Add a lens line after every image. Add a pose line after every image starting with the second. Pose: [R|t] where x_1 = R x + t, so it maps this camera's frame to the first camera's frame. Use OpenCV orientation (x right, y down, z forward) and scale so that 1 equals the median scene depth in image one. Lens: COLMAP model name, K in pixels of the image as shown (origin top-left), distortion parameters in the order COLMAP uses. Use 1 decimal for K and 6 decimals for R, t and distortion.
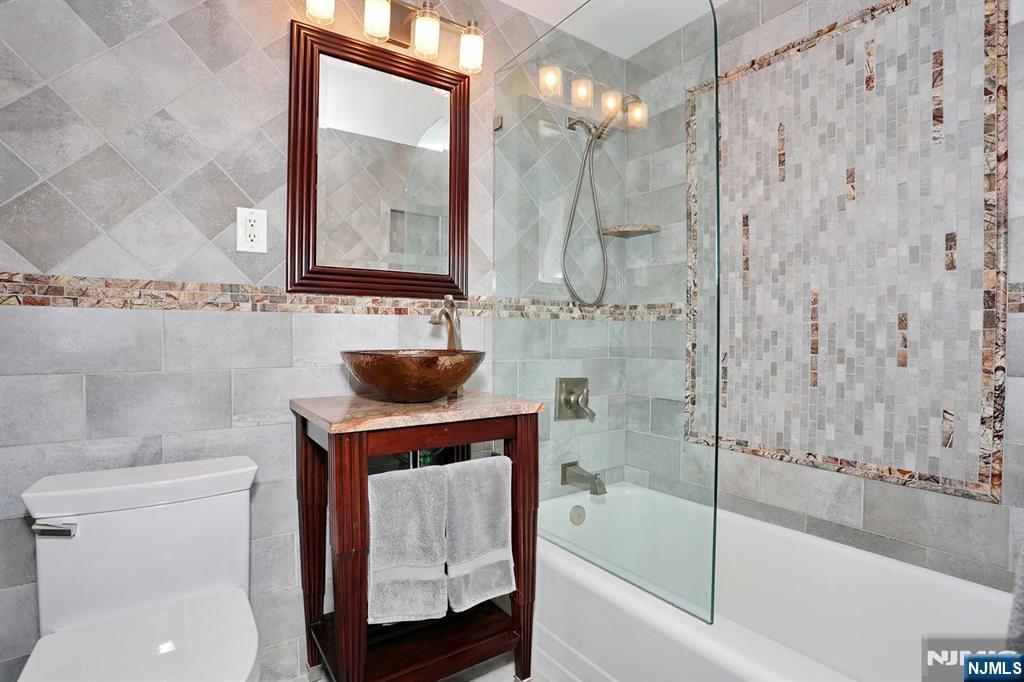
lens RADIAL K [[496.3, 0, 501.6], [0, 496.3, 346.6], [0, 0, 1]] dist [-0.064667, 0.024366]
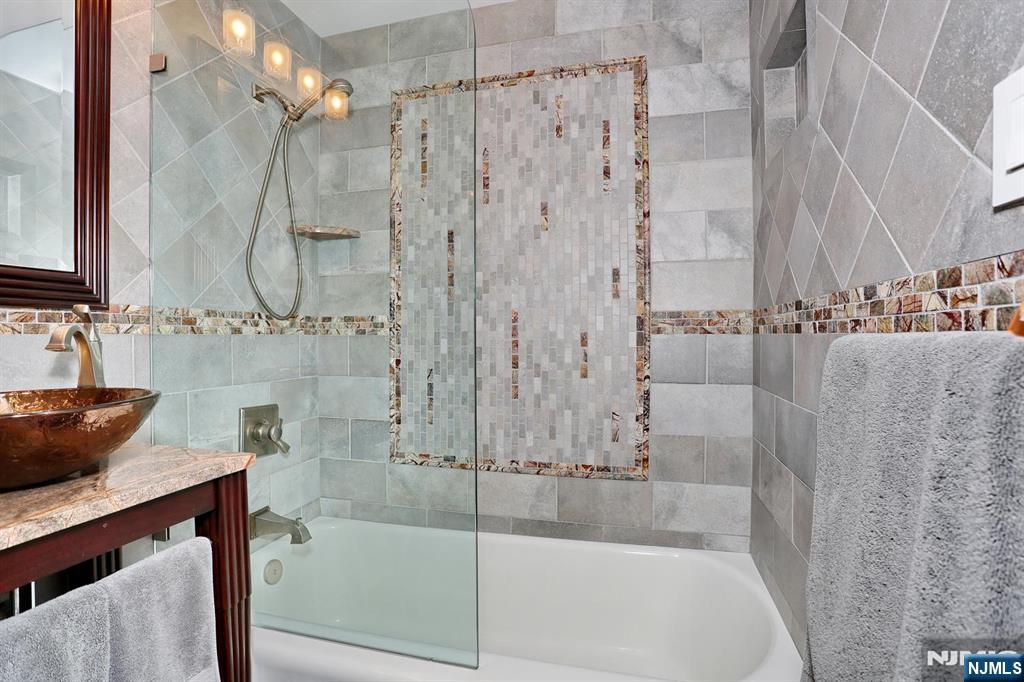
lens RADIAL K [[502.2, 0, 515.2], [0, 502.2, 345.4], [0, 0, 1]] dist [-0.064652, 0.012415]
pose [[0.762036, -0.017220, 0.647305, -0.075872], [0.022091, 0.999756, 0.000590, -0.036054], [-0.647157, 0.013850, 0.762231, 0.144681]]
